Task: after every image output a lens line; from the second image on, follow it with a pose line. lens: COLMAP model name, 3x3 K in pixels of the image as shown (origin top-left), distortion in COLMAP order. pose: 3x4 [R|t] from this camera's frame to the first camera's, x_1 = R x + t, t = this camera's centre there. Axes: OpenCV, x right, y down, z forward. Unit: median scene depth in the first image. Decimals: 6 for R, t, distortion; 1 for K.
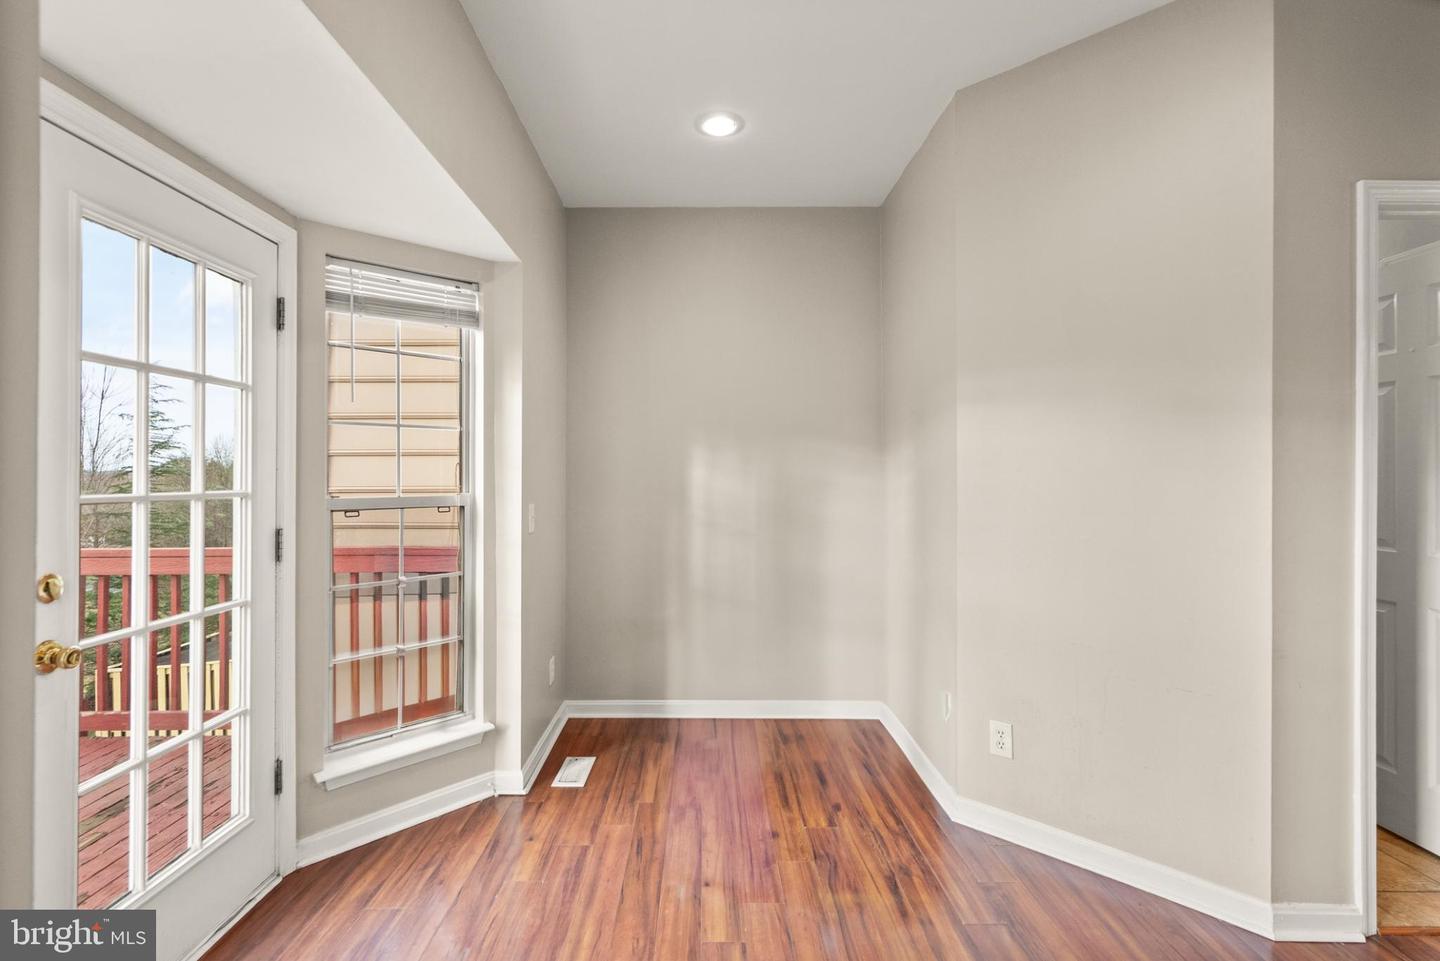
lens RADIAL K [[685.9, 0, 719.6], [0, 685.9, 477.6], [0, 0, 1]] dist [-0.003991, 0.001953]
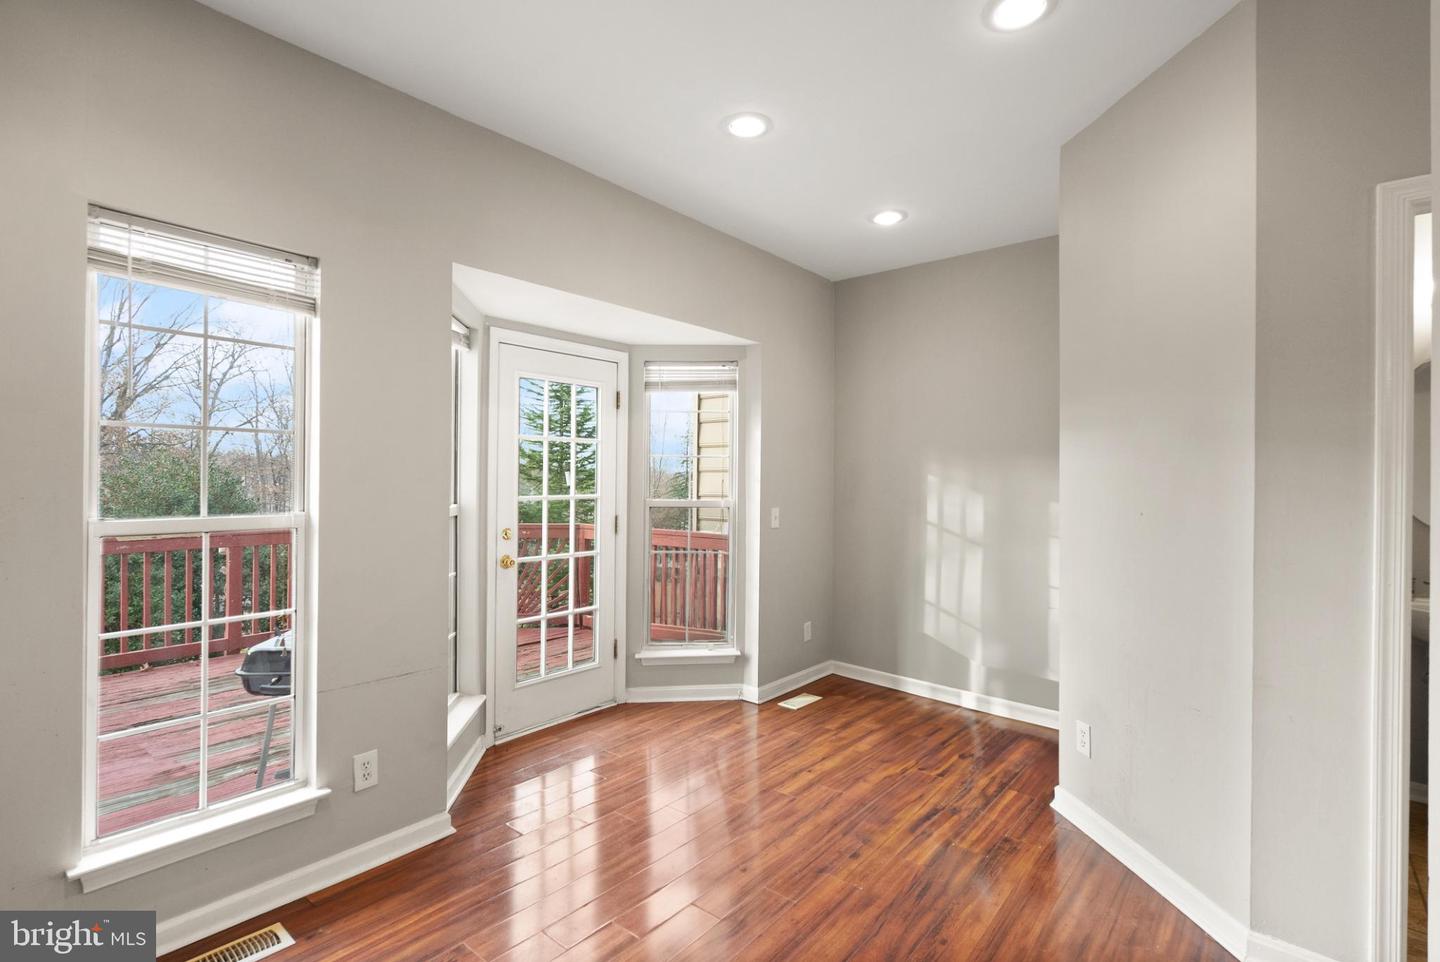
lens RADIAL K [[685.9, 0, 685.6], [0, 685.9, 479.1], [0, 0, 1]] dist [-0.003991, 0.001953]
pose [[0.742184, 0.006766, -0.670162, 0.651615], [-0.009022, 0.999959, 0.000105, -0.023067], [0.670135, 0.005968, 0.742215, -0.226934]]
